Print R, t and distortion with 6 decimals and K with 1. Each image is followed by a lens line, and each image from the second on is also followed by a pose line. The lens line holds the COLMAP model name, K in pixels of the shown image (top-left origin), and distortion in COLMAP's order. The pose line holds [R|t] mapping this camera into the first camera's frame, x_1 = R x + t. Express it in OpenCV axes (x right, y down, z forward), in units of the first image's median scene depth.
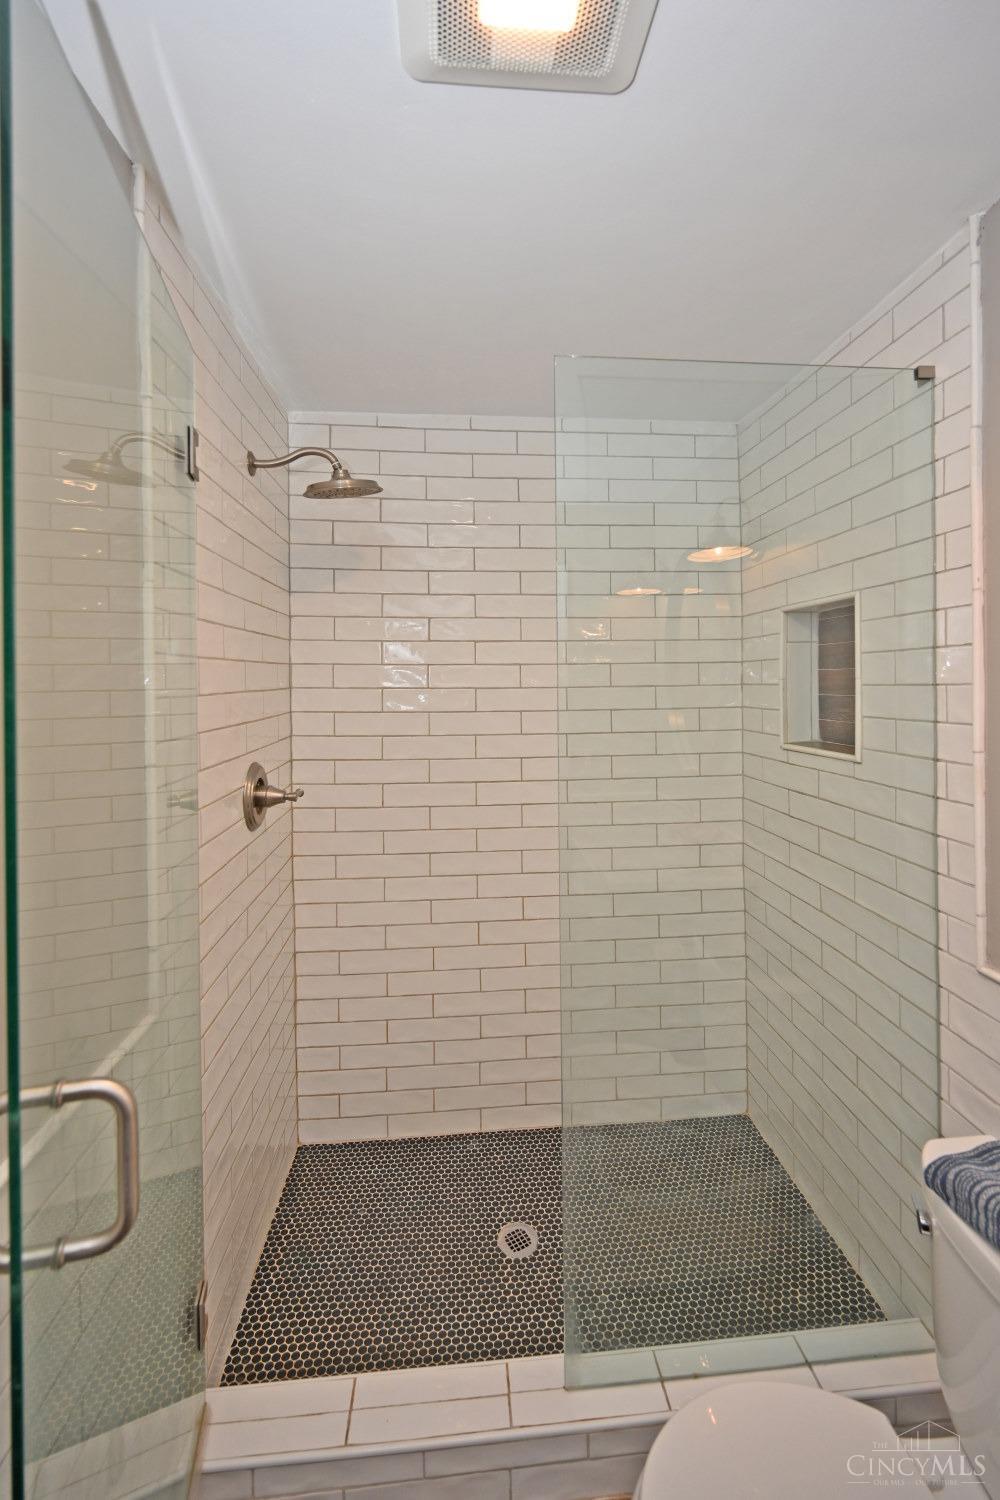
lens RADIAL K [[594.6, 0, 492.3], [0, 594.6, 682.6], [0, 0, 1]] dist [-0.000497, -0.000343]
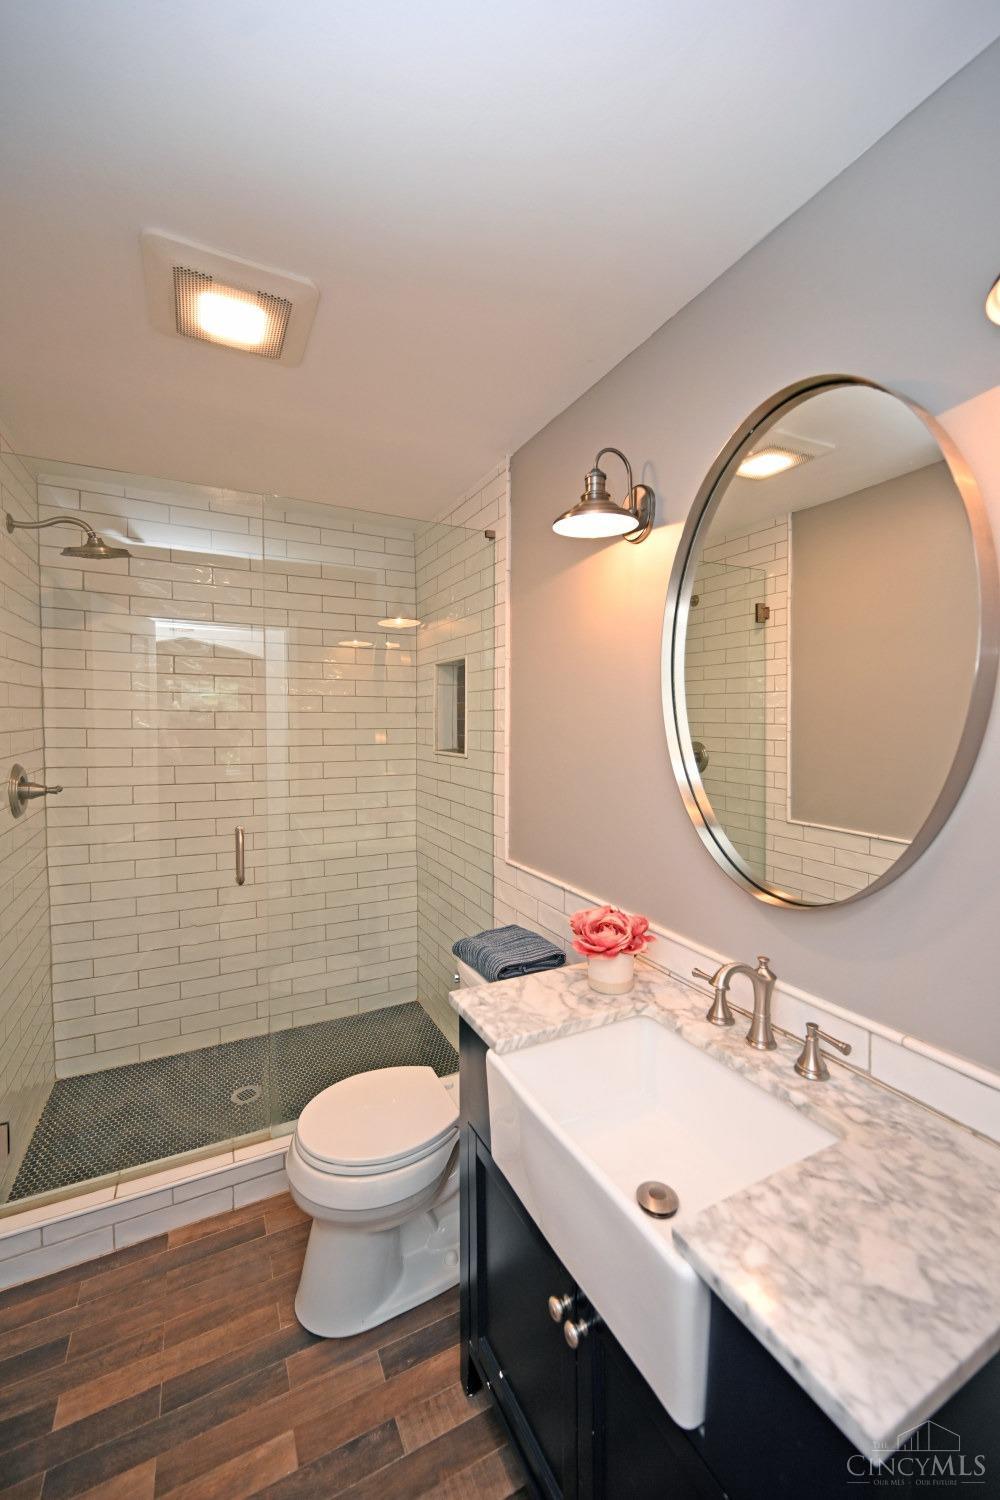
lens RADIAL K [[594.6, 0, 503.0], [0, 594.6, 744.1], [0, 0, 1]] dist [-0.000497, -0.000343]
pose [[0.922399, -0.001668, 0.386234, 0.055665], [-0.011500, 0.999429, 0.031781, 0.034736], [-0.386066, -0.033757, 0.921853, -0.484424]]
